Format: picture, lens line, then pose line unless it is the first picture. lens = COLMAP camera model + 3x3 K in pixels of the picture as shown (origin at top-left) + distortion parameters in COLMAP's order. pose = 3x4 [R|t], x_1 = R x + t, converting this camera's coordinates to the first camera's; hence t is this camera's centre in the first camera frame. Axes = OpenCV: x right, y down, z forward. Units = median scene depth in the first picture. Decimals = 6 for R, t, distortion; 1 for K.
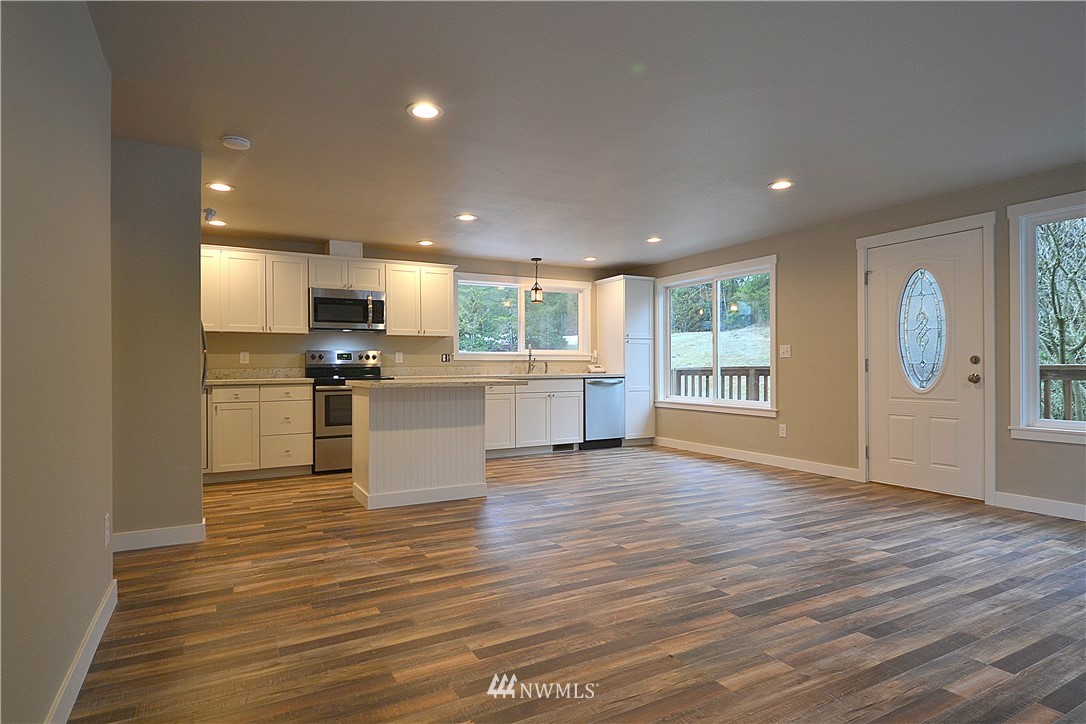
lens RADIAL K [[591.8, 0, 541.1], [0, 591.8, 365.3], [0, 0, 1]] dist [0.023363, -0.024282]
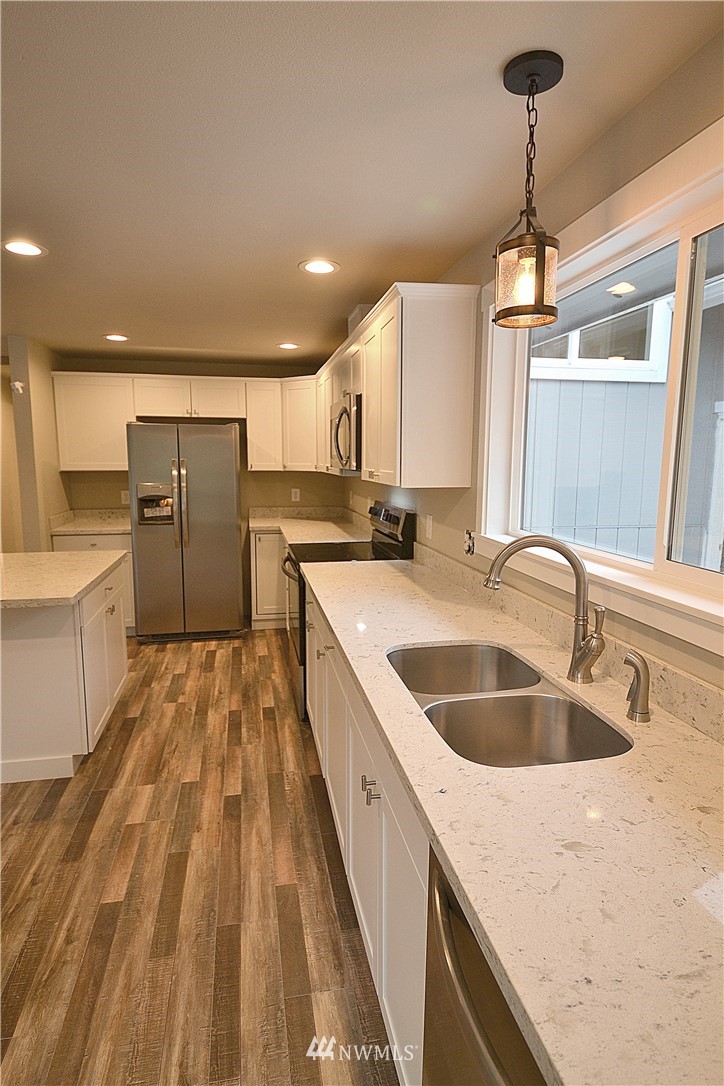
lens RADIAL K [[591.8, 0, 362.0], [0, 591.8, 538.5], [0, 0, 1]] dist [0.023363, -0.024282]
pose [[-0.284384, 0.133811, -0.949326, 0.237927], [-0.003811, 0.990046, 0.140693, -0.077758], [0.958703, 0.043629, -0.281043, 1.219998]]
